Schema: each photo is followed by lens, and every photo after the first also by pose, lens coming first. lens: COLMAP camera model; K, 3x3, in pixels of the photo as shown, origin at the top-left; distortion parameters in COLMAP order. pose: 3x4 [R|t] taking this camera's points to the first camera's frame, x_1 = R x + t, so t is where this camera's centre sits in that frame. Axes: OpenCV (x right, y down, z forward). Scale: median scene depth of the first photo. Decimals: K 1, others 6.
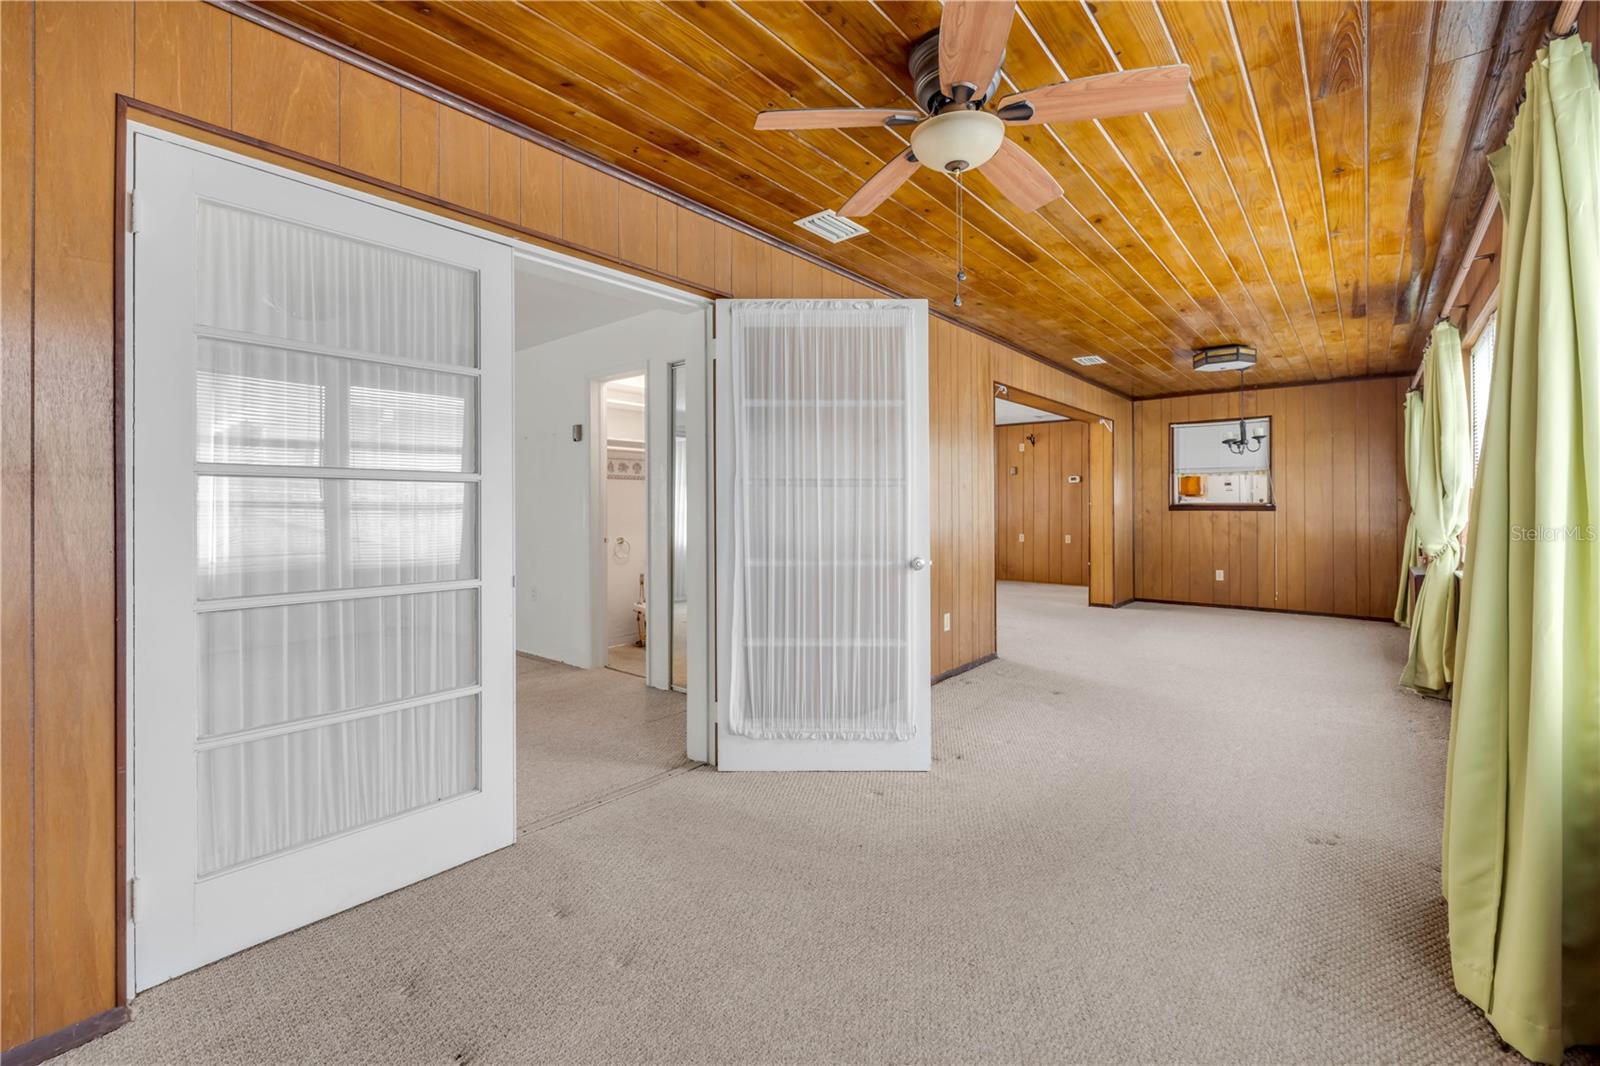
lens RADIAL K [[679.9, 0, 795.1], [0, 679.9, 510.7], [0, 0, 1]] dist [-0.000531, 0.000024]
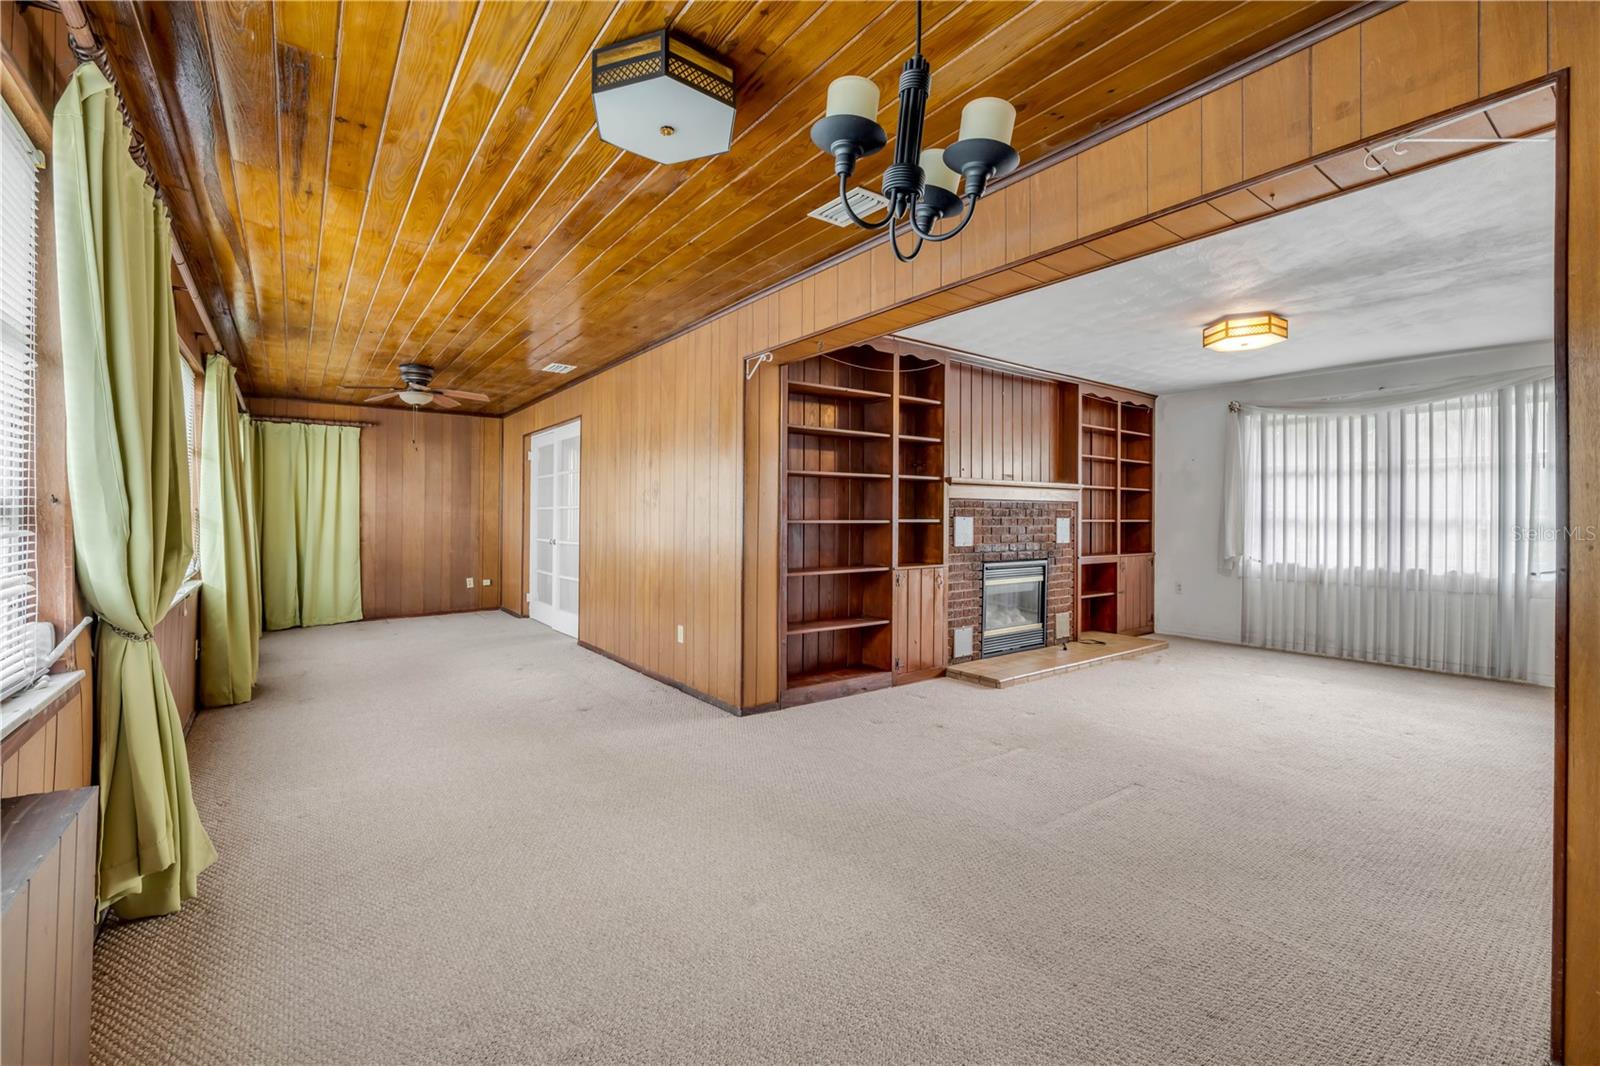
lens RADIAL K [[679.9, 0, 795.1], [0, 679.9, 510.7], [0, 0, 1]] dist [-0.000531, 0.000024]
pose [[-0.232842, -0.004900, -0.972502, 0.744917], [-0.008875, 0.999956, -0.002914, -0.010624], [0.972474, 0.007953, -0.232875, 0.895883]]
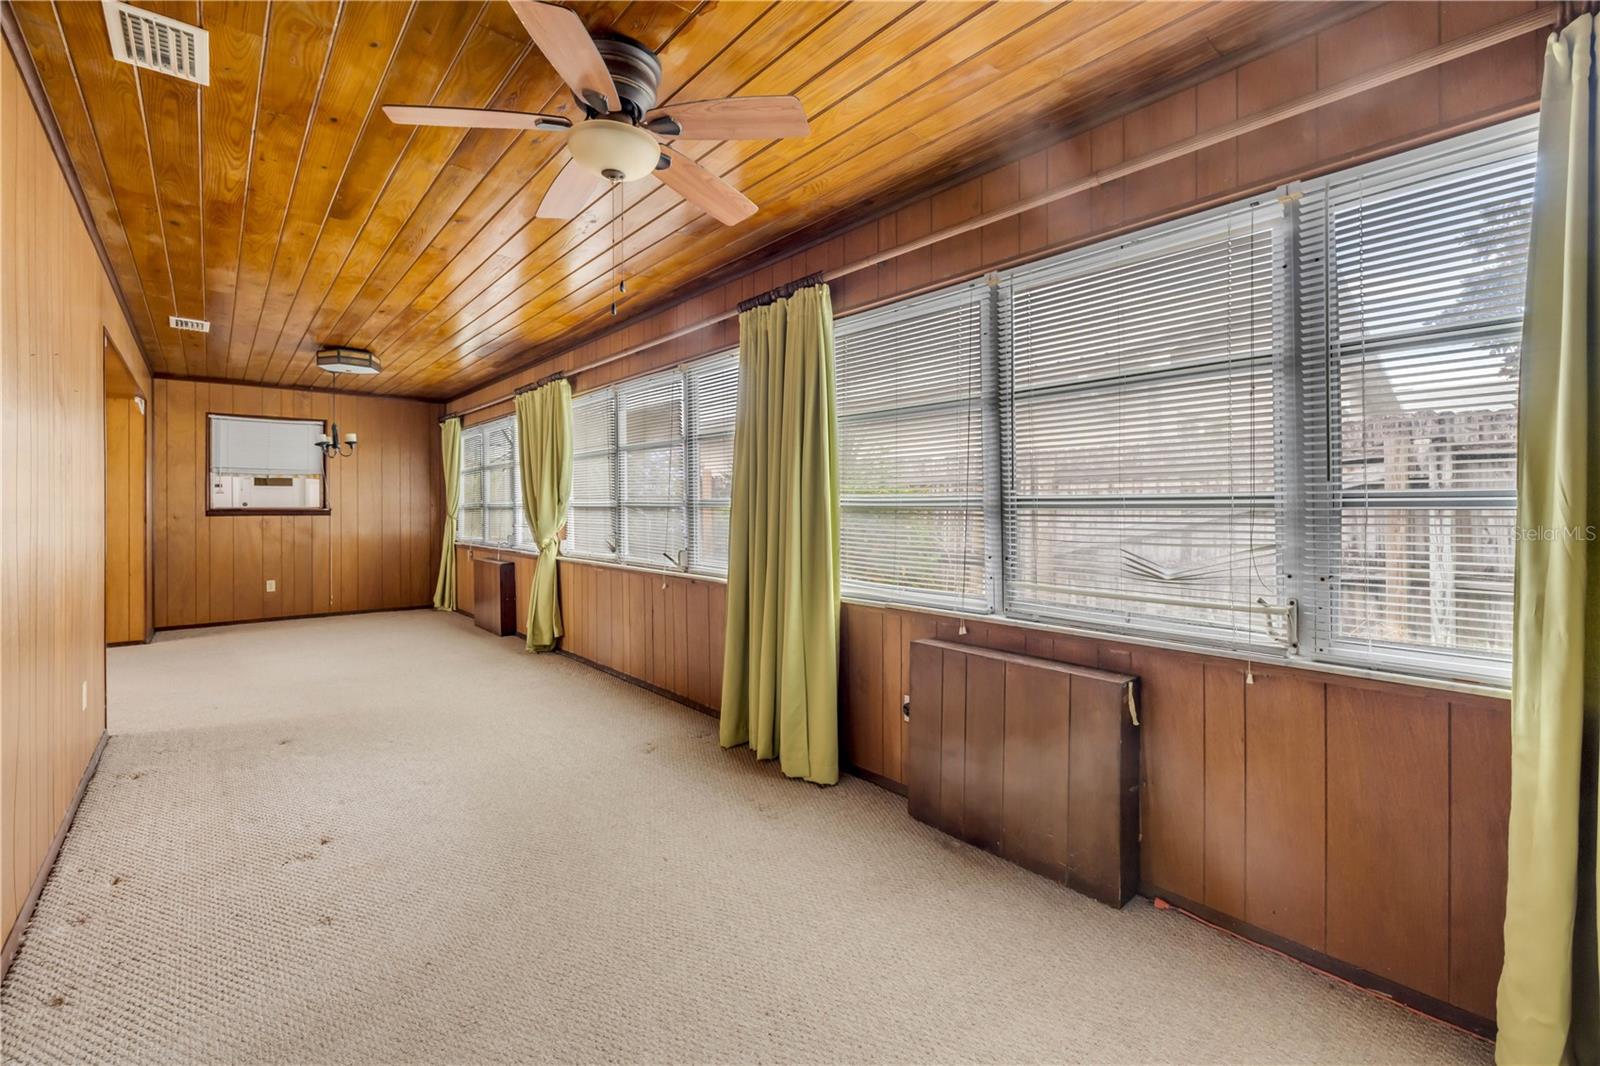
lens RADIAL K [[690.5, 0, 802.2], [0, 690.5, 506.7], [0, 0, 1]] dist [-0.000599, -0.000014]
pose [[0.160364, 0.004078, 0.987050, -0.193826], [0.007206, 0.999960, -0.005302, -0.002167], [-0.987032, 0.007963, 0.160328, 0.151025]]
